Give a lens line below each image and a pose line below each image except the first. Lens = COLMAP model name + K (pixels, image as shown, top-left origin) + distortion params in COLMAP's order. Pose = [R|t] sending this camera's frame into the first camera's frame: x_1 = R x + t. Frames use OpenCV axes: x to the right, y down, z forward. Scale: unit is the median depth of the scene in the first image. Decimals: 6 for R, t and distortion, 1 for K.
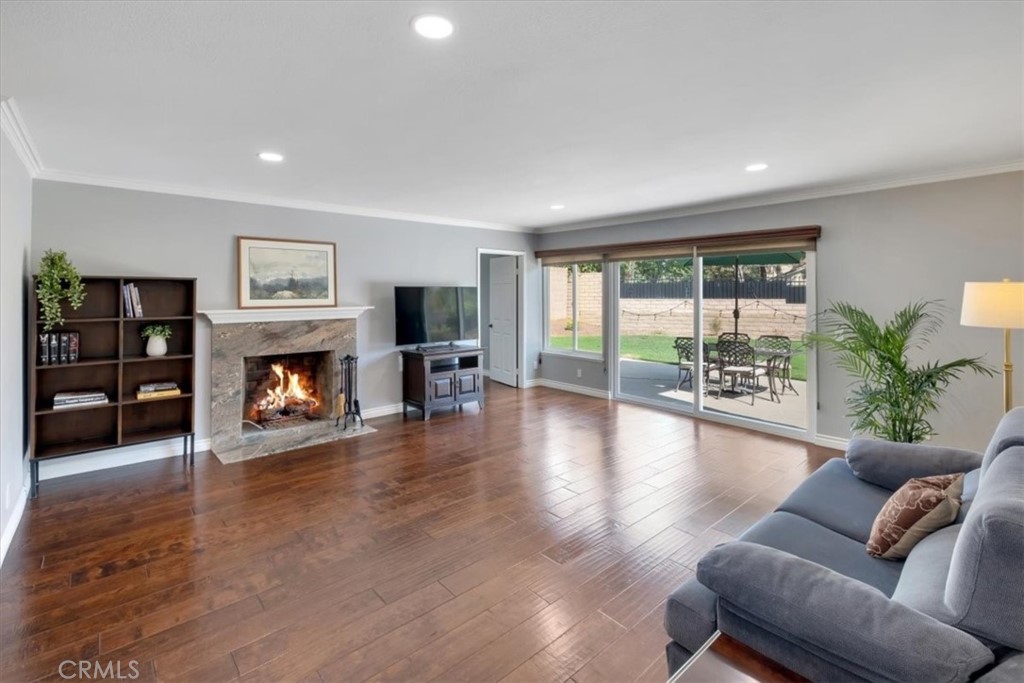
lens RADIAL K [[449.0, 0, 490.2], [0, 449.0, 295.4], [0, 0, 1]] dist [0.006195, -0.005792]
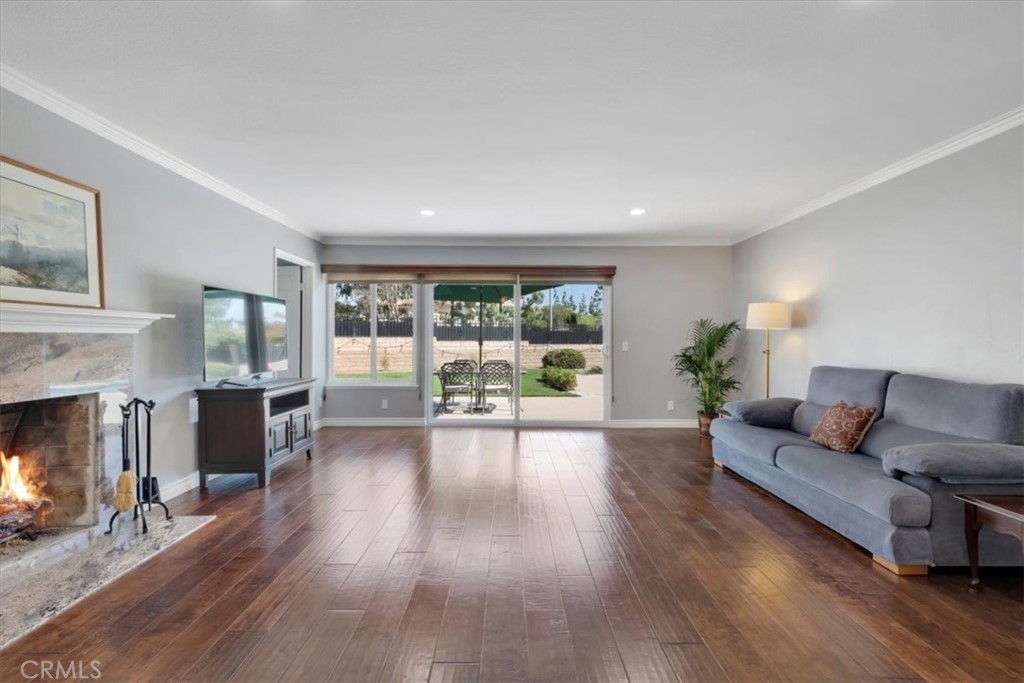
lens RADIAL K [[449.0, 0, 506.9], [0, 449.0, 342.1], [0, 0, 1]] dist [0.006195, -0.005792]
pose [[0.668503, -0.001713, 0.743707, -0.405880], [-0.002971, 0.999983, 0.004973, 0.056401], [-0.743703, -0.005534, 0.668487, 0.278293]]
